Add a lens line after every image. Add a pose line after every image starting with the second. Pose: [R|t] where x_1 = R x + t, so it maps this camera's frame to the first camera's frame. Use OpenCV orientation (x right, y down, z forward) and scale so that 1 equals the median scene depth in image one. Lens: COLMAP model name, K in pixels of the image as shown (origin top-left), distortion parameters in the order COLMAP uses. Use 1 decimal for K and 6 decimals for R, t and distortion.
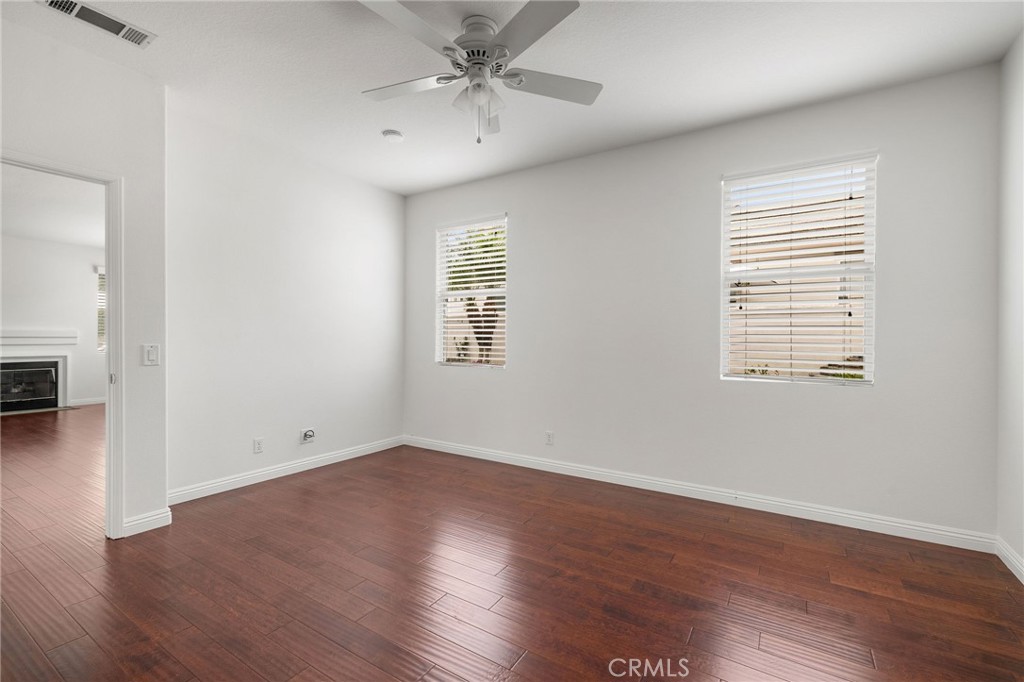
lens RADIAL K [[443.6, 0, 511.5], [0, 443.6, 340.3], [0, 0, 1]] dist [-0.000445, 0.000025]
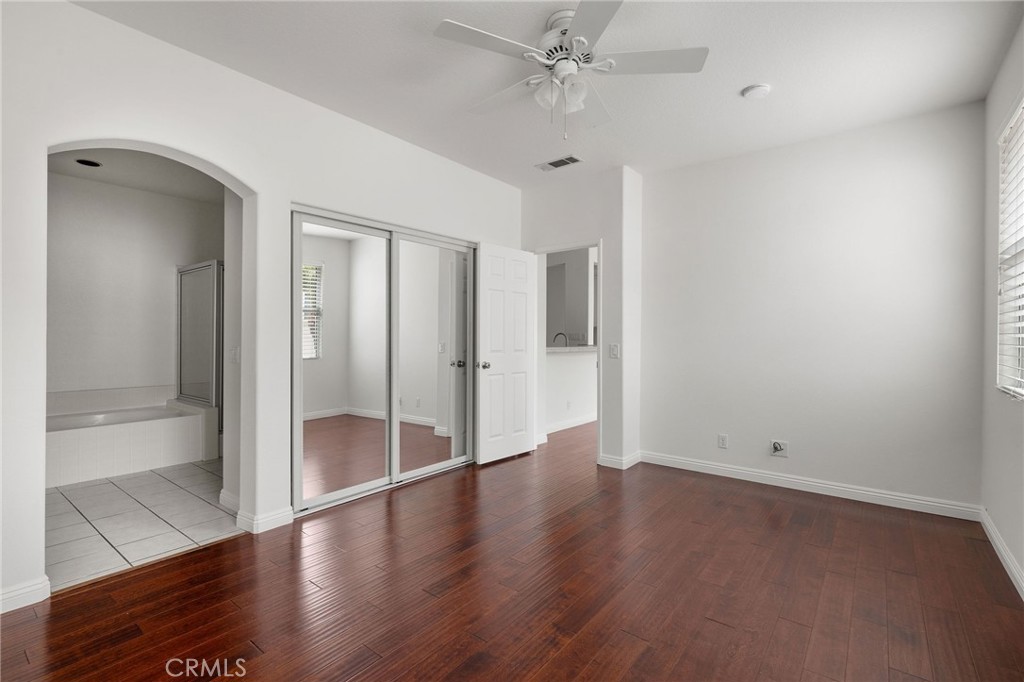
lens RADIAL K [[471.9, 0, 511.1], [0, 471.9, 337.4], [0, 0, 1]] dist [0.002428, 0.000154]
pose [[-0.101978, -0.006657, -0.994764, 0.624986], [-0.005265, 0.999967, -0.006152, -0.000752], [0.994773, 0.004610, -0.102009, 0.637391]]
